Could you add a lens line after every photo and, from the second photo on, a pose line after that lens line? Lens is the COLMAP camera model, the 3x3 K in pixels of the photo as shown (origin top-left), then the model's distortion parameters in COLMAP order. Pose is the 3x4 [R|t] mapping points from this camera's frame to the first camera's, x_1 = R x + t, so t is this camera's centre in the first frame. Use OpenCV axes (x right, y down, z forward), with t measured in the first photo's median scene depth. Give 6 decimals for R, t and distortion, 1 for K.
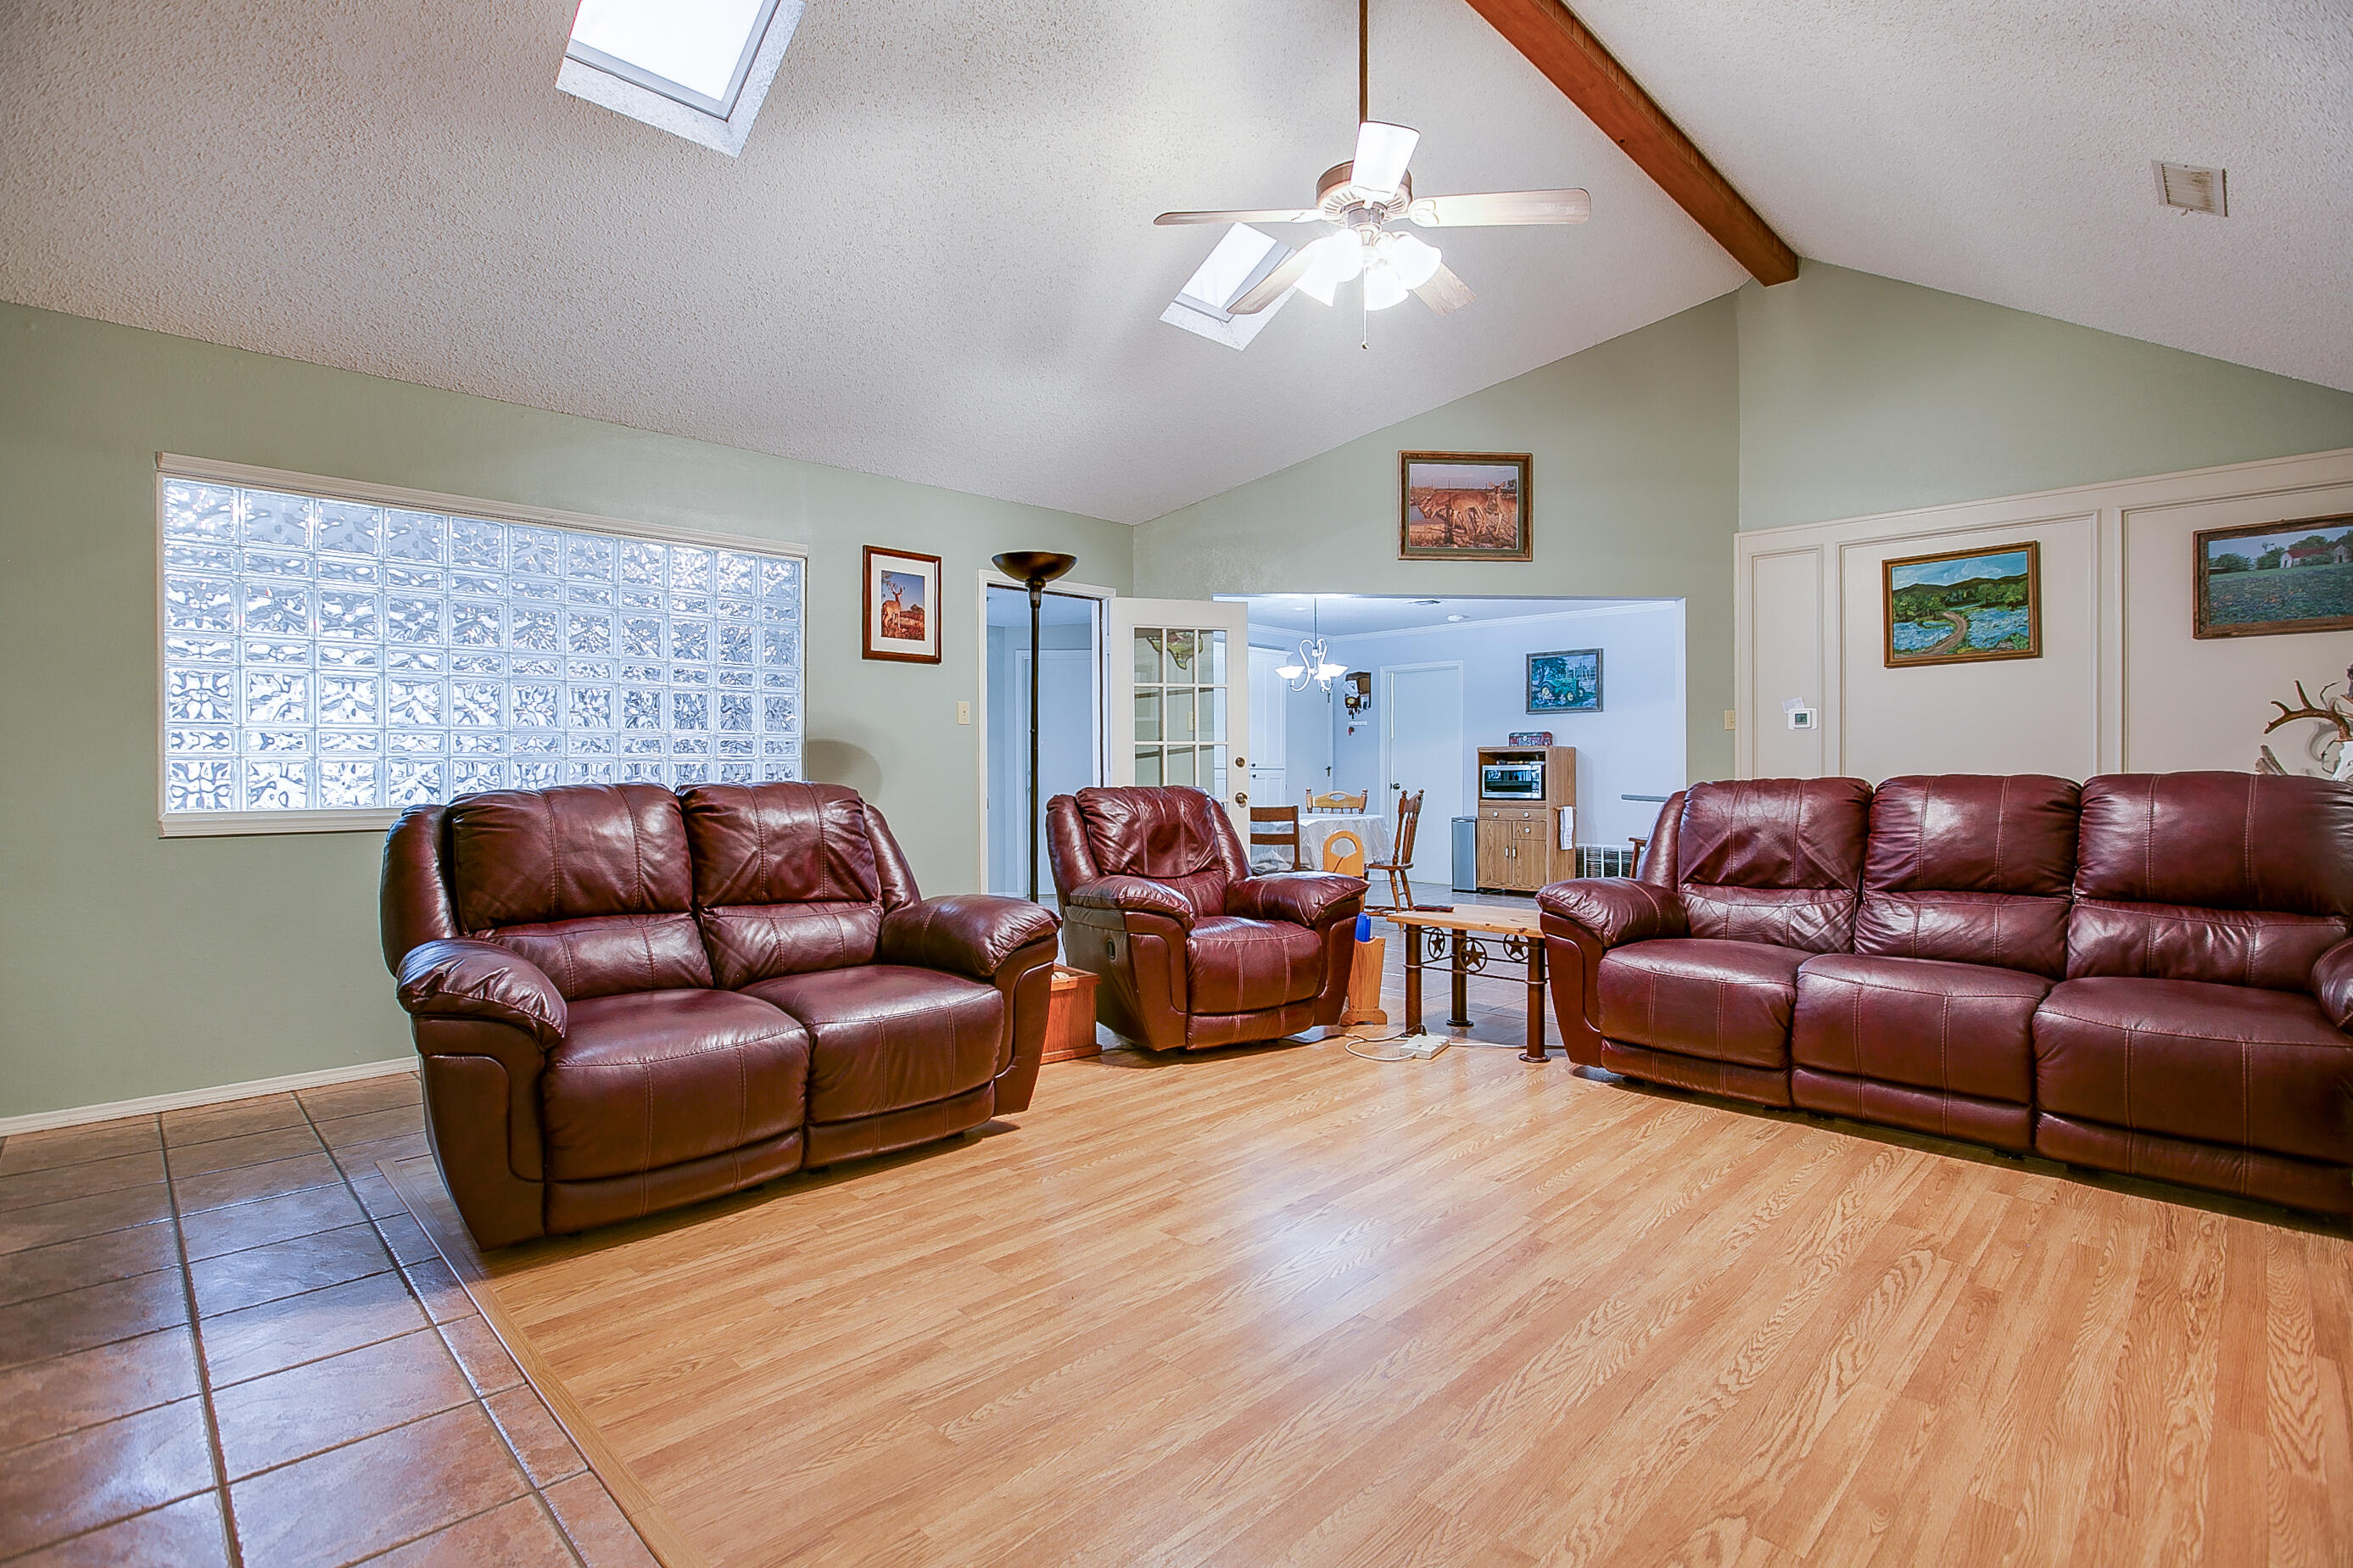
lens RADIAL K [[1116.6, 0, 1181.2], [0, 1116.6, 778.2], [0, 0, 1]] dist [-0.034828, 0.011513]
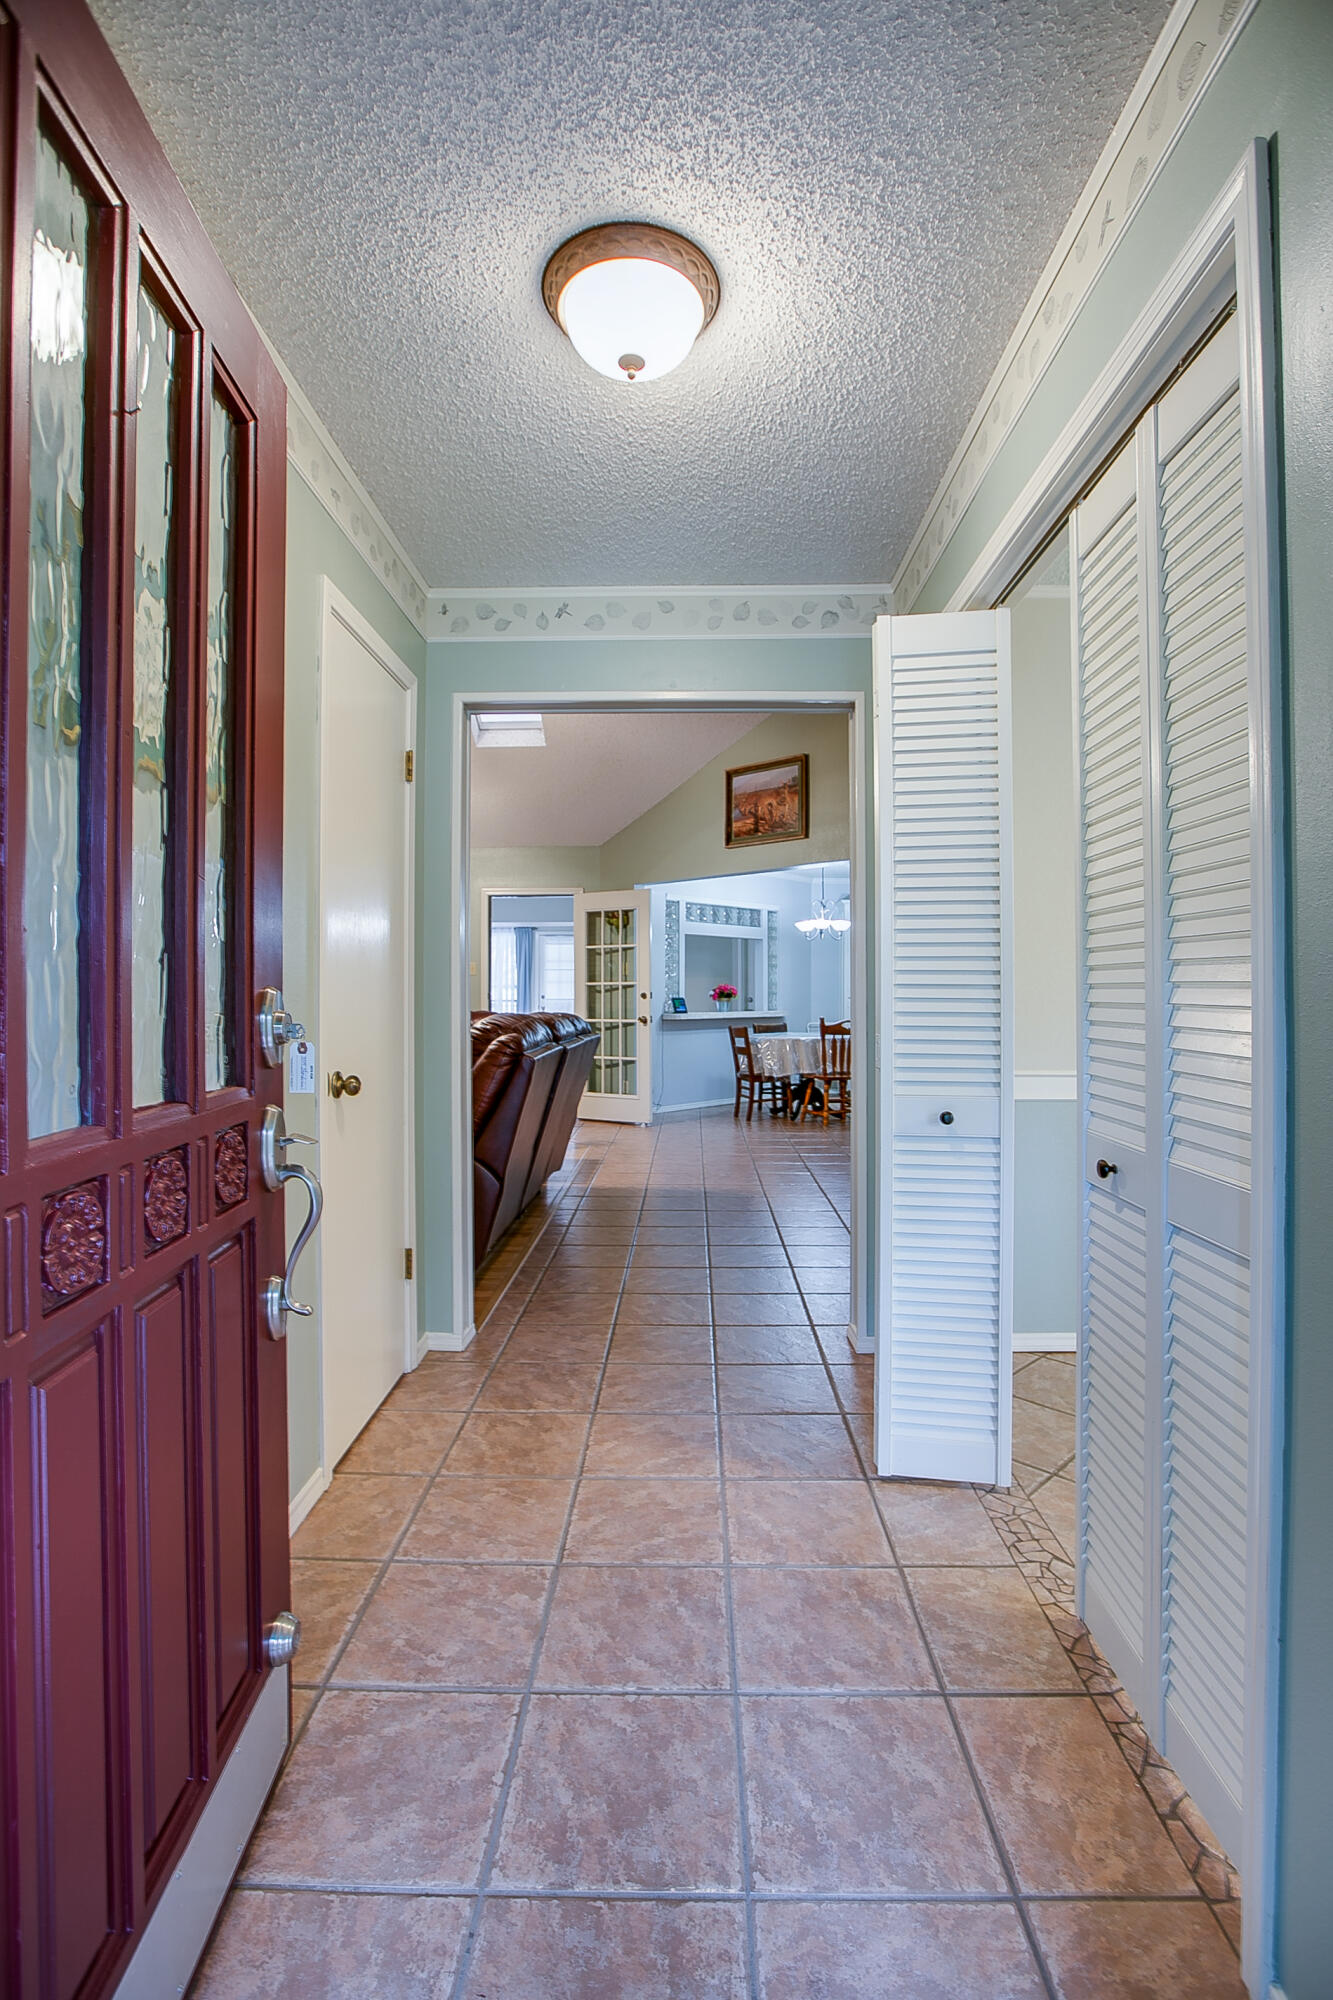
lens RADIAL K [[949.2, 0, 671.6], [0, 949.2, 993.7], [0, 0, 1]] dist [-0.034828, 0.011513]
pose [[0.691364, 0.001174, -0.722506, 1.058541], [-0.000305, 0.999999, 0.001334, -0.021517], [0.722507, -0.000702, 0.691363, 0.155617]]
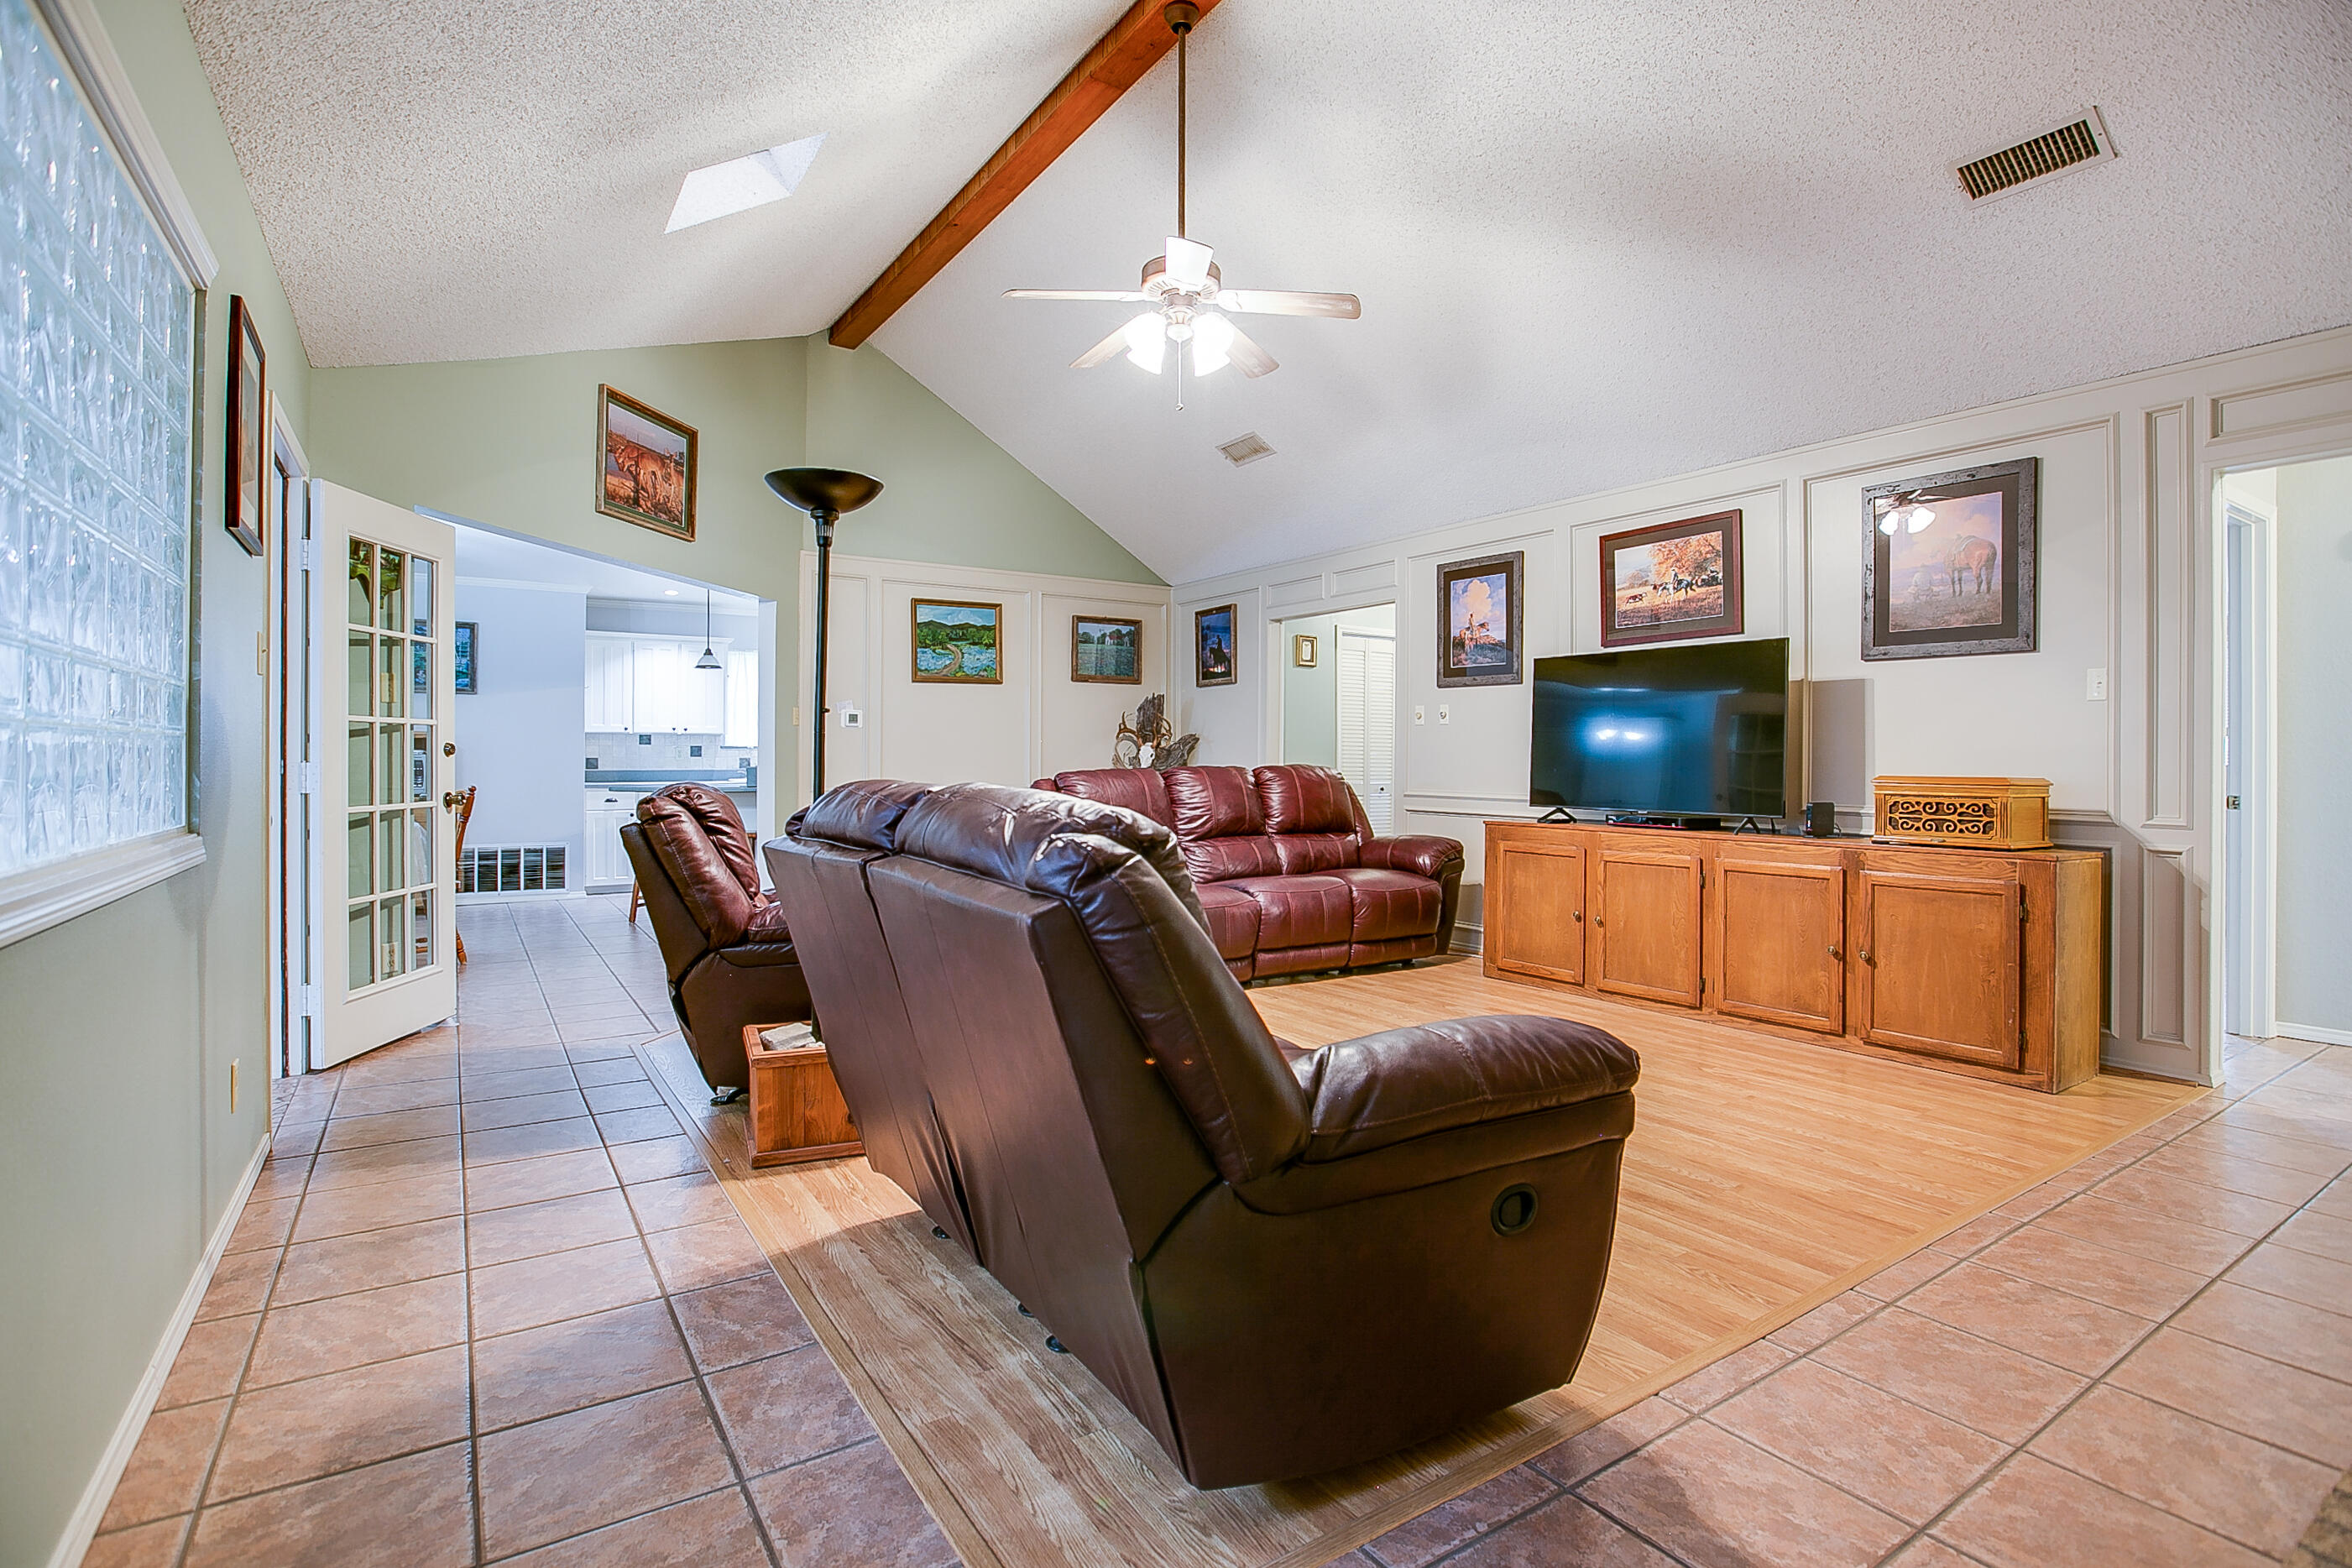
lens RADIAL K [[1116.2, 0, 1185.2], [0, 1116.2, 767.6], [0, 0, 1]] dist [-0.034828, 0.011513]
pose [[0.210022, -0.006565, 0.977675, -0.563034], [0.003436, 0.999976, 0.005977, -0.007416], [-0.977691, 0.002104, 0.210039, 0.419466]]
